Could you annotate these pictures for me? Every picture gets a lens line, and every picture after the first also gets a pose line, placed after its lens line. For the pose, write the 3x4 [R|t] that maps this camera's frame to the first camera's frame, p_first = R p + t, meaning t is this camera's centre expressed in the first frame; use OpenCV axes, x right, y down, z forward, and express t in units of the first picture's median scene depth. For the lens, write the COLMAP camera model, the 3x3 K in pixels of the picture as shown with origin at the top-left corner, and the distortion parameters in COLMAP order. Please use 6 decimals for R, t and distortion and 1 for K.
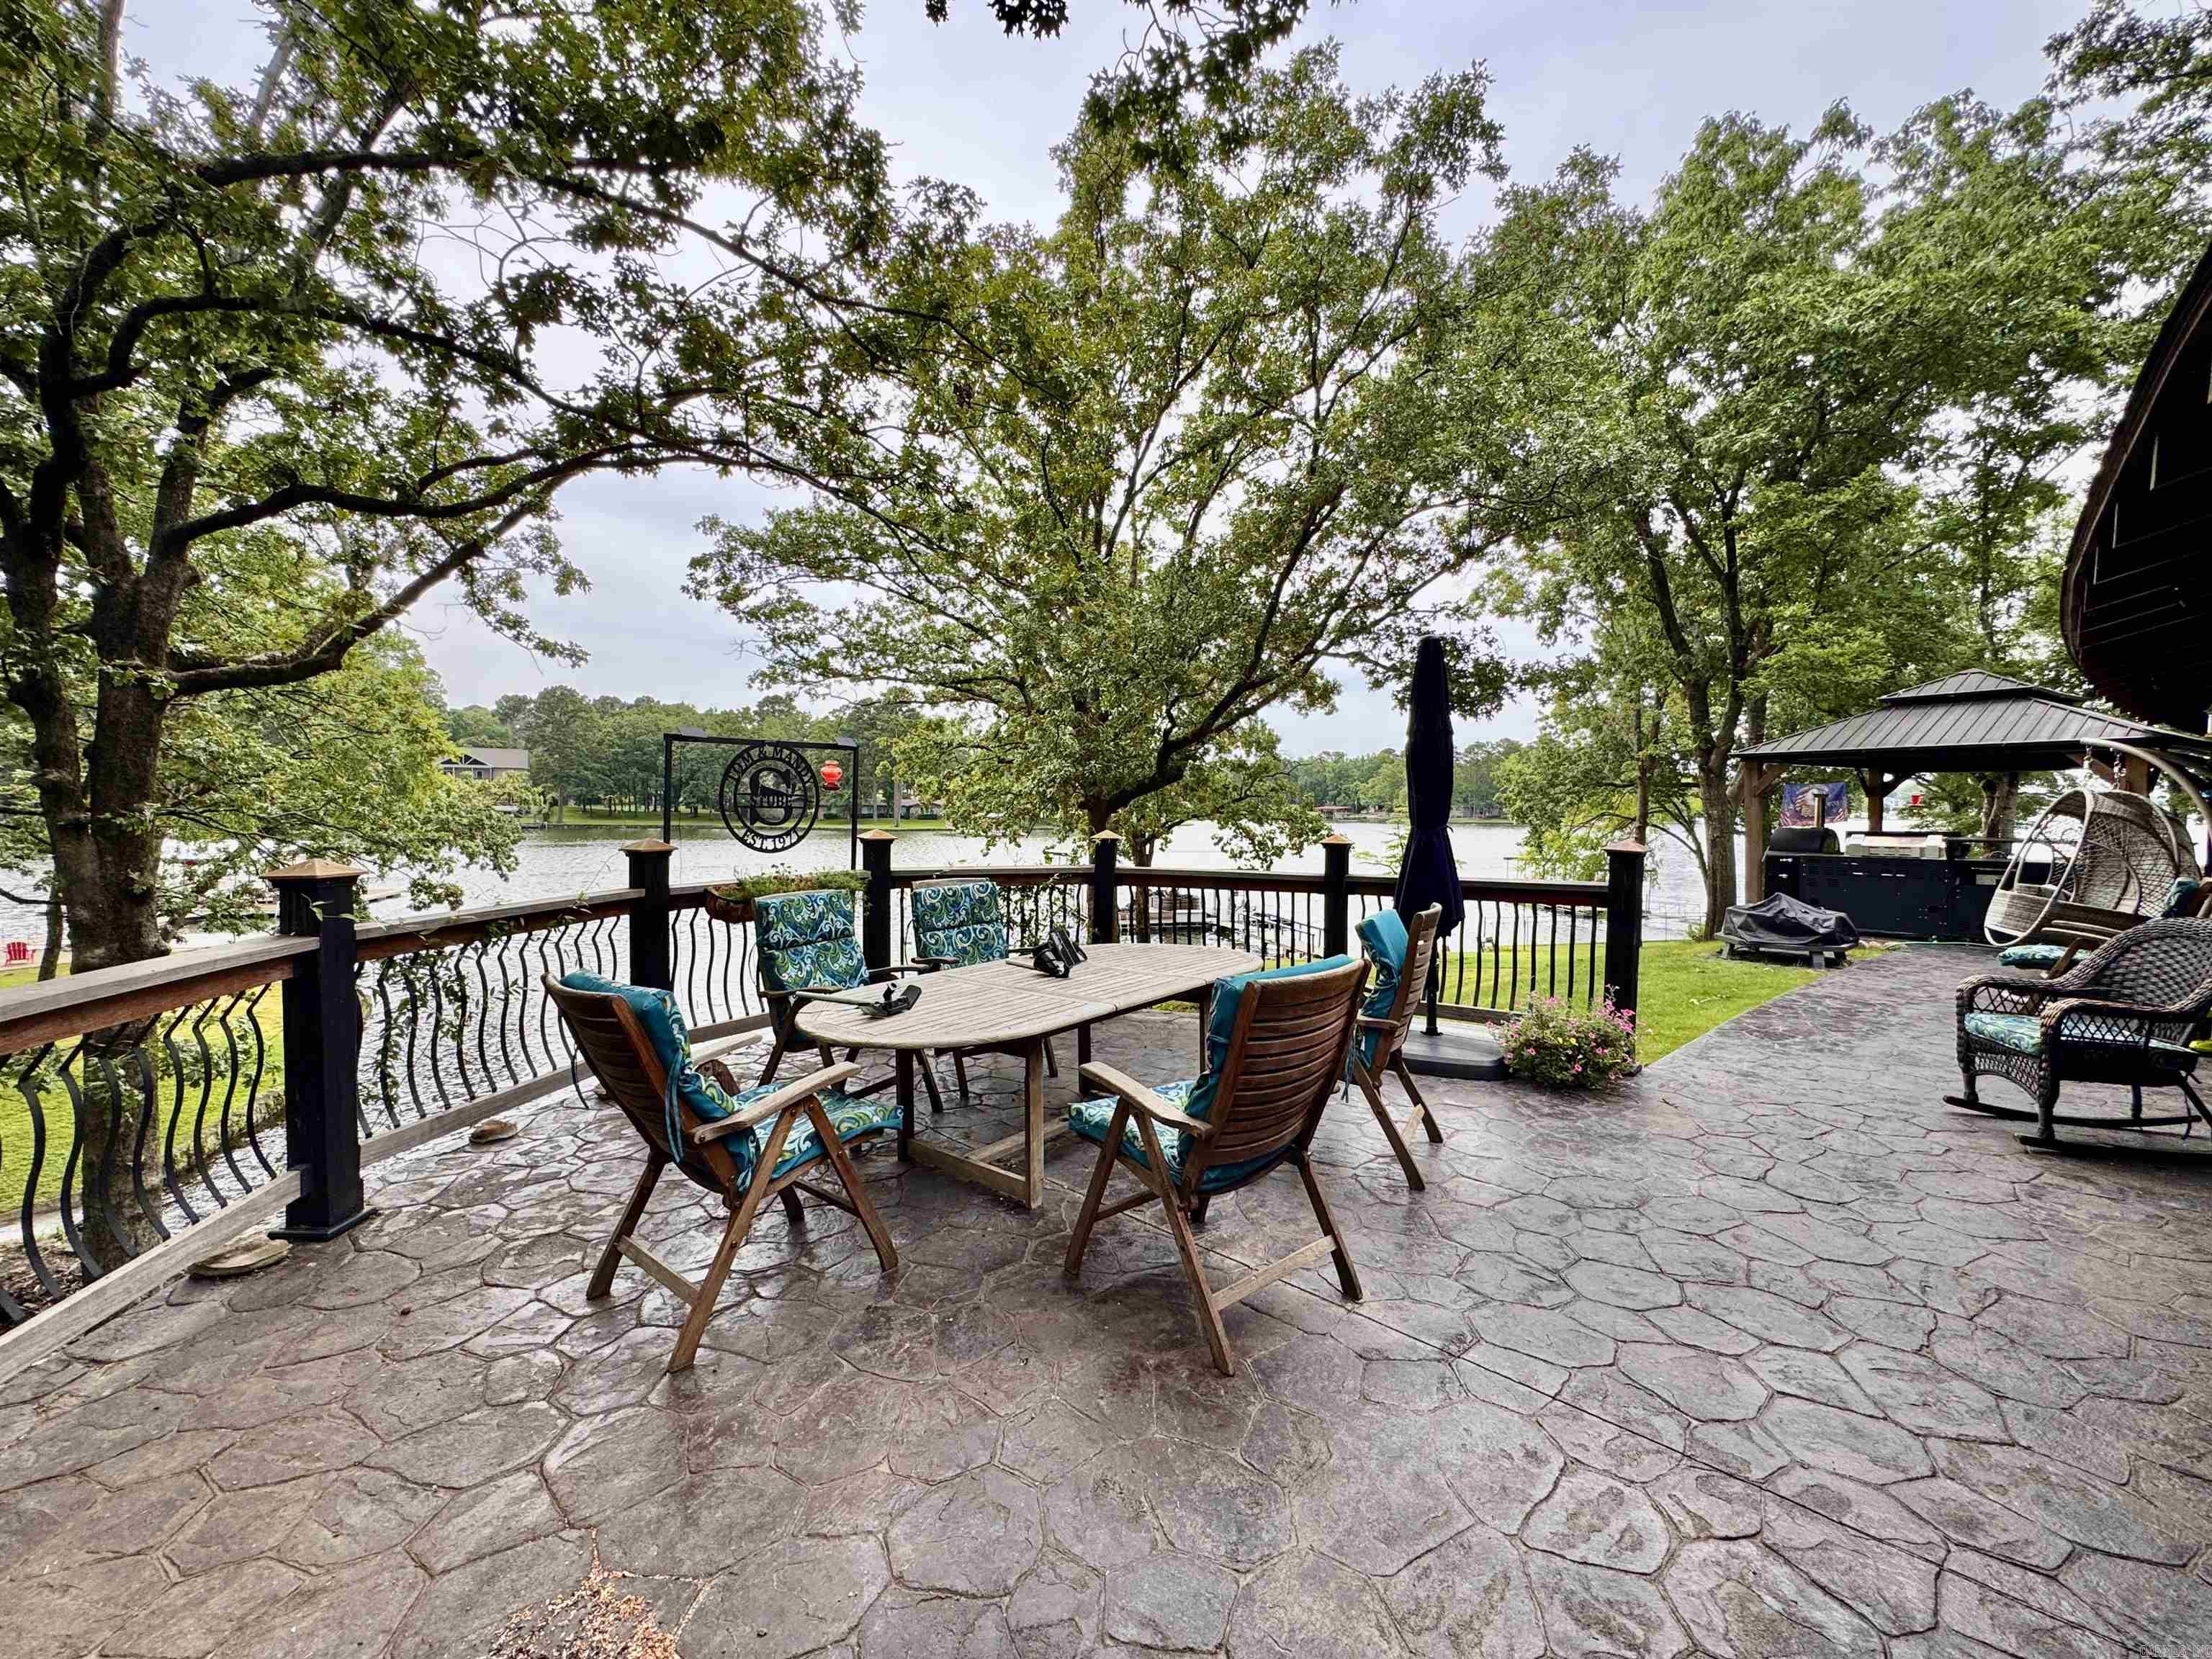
lens RADIAL K [[887.9, 0, 1104.6], [0, 887.9, 825.7], [0, 0, 1]] dist [-0.002053, 0.000988]
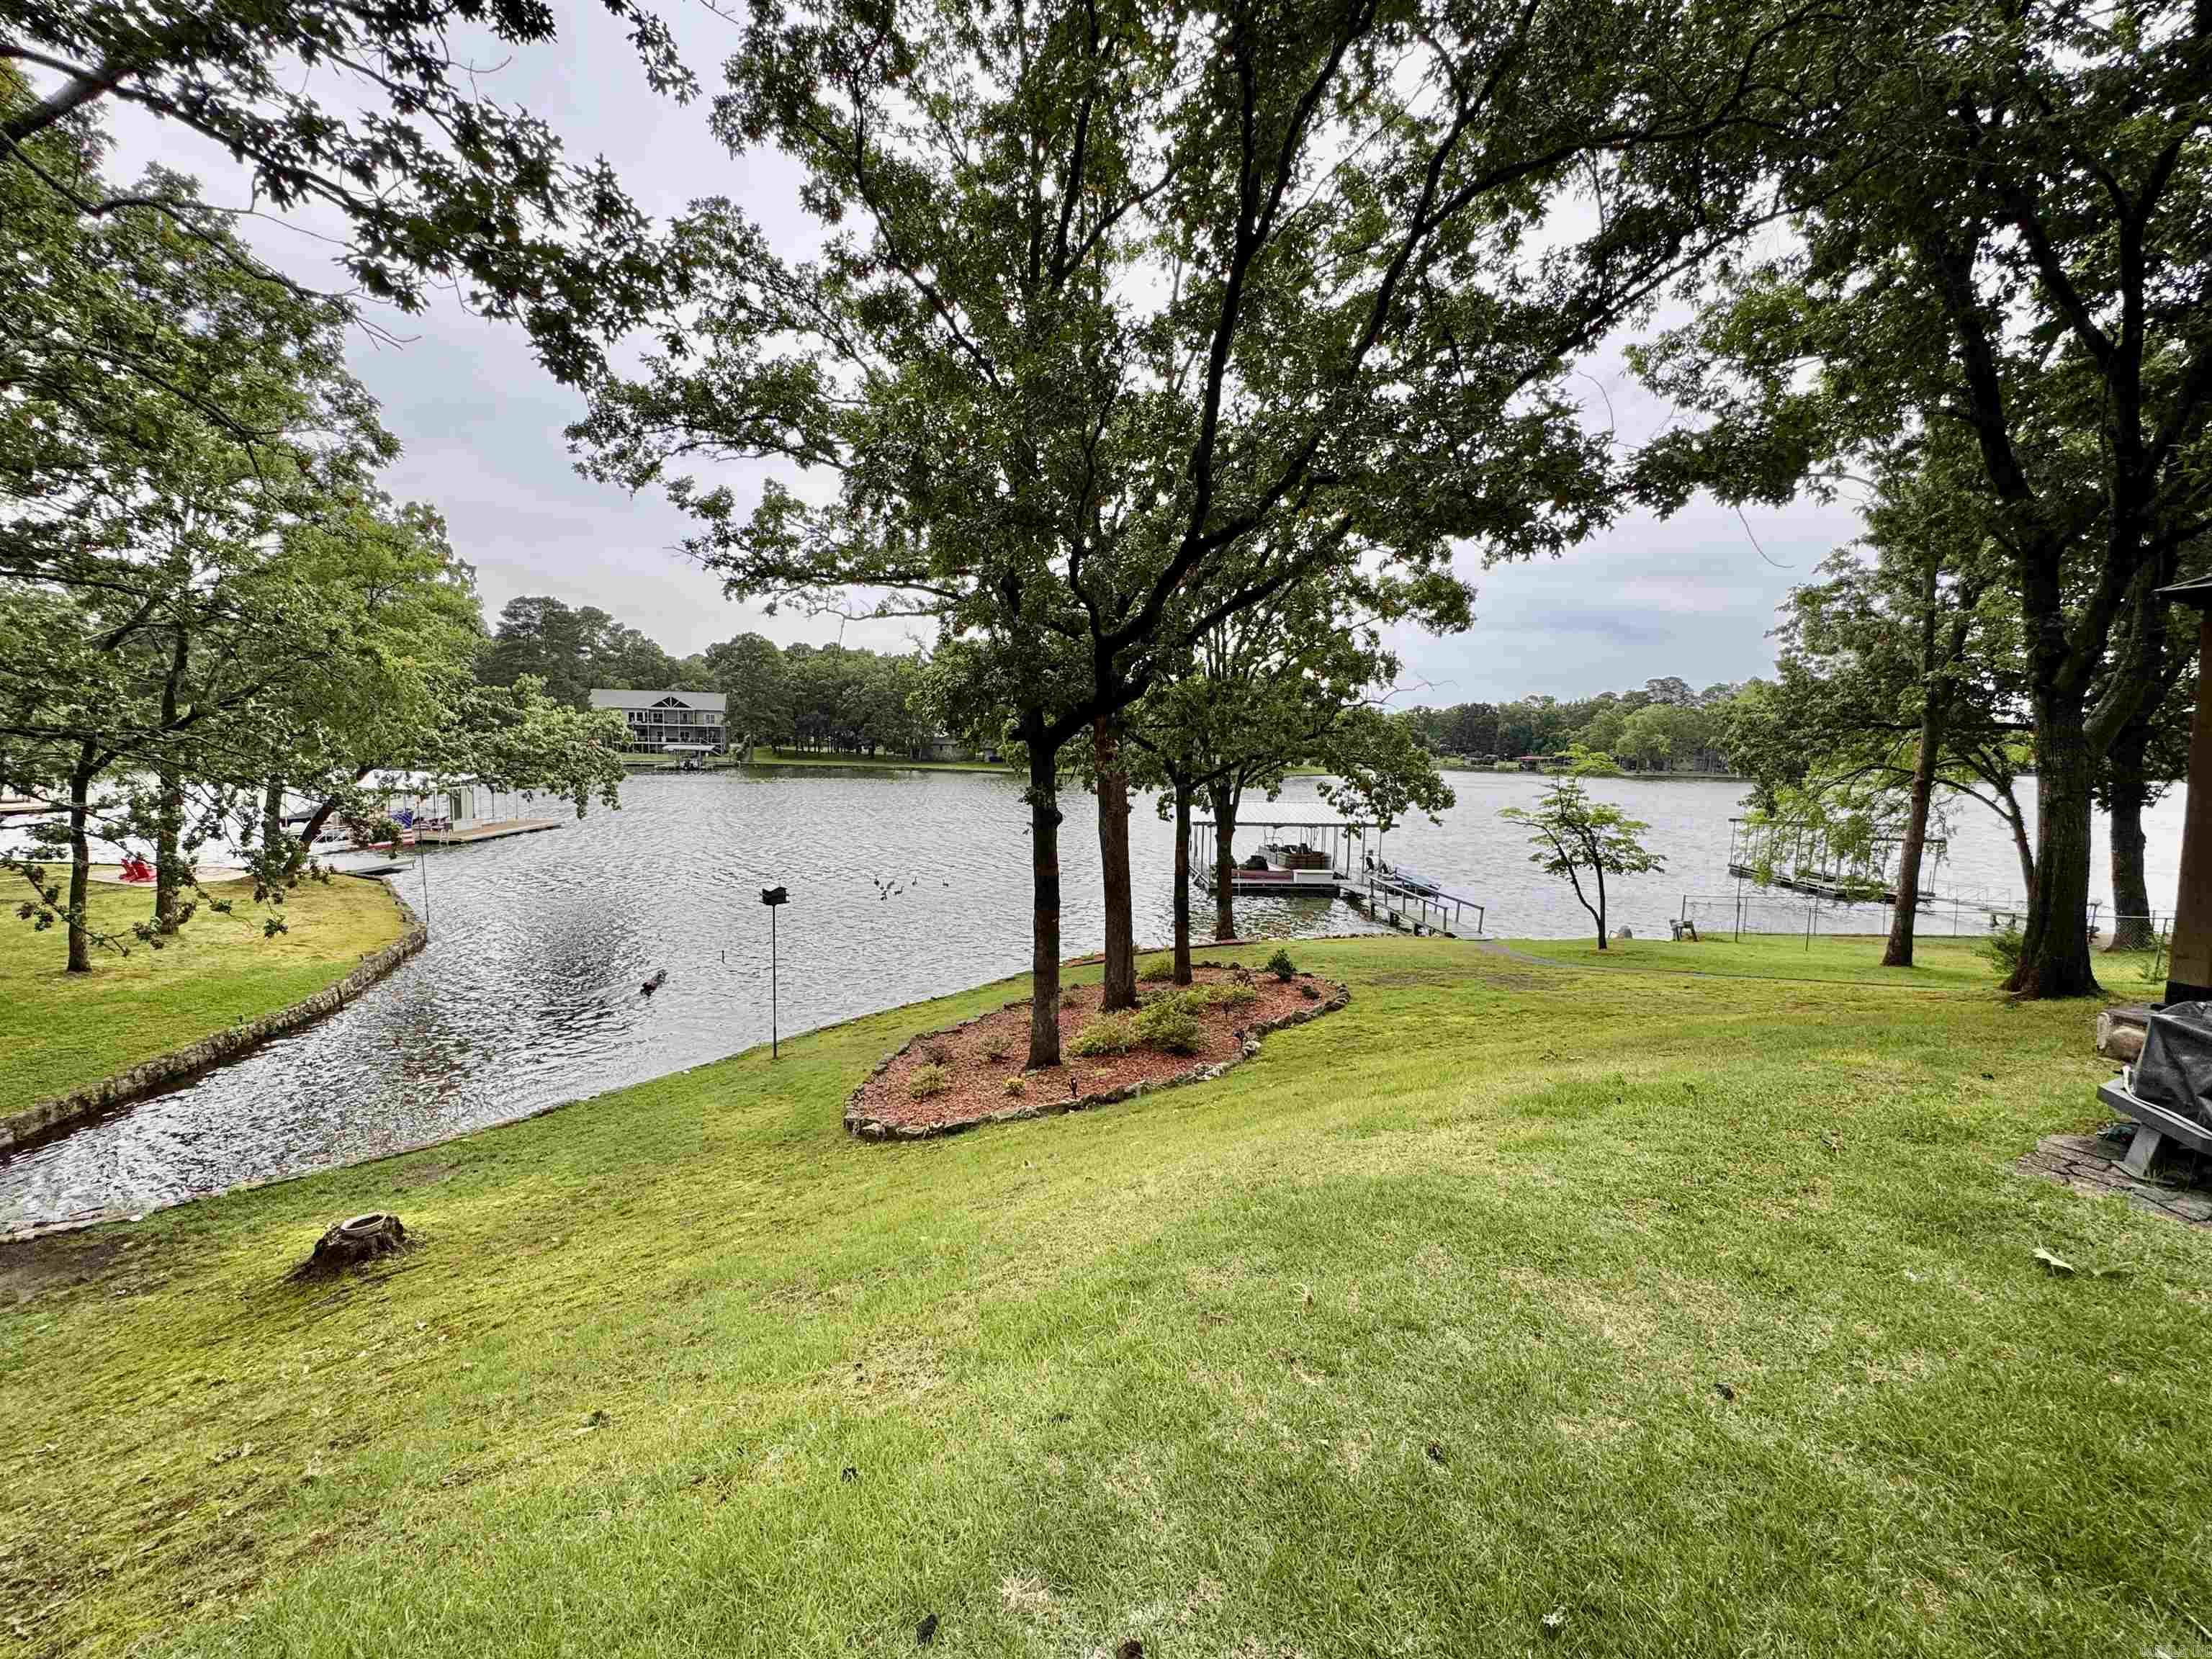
lens RADIAL K [[887.9, 0, 1107.2], [0, 887.9, 831.7], [0, 0, 1]] dist [-0.002053, 0.000988]
pose [[0.979093, 0.029365, -0.201284, 0.096589], [-0.015843, 0.997528, 0.068460, 0.001147], [0.202796, -0.063840, 0.977138, 0.152516]]
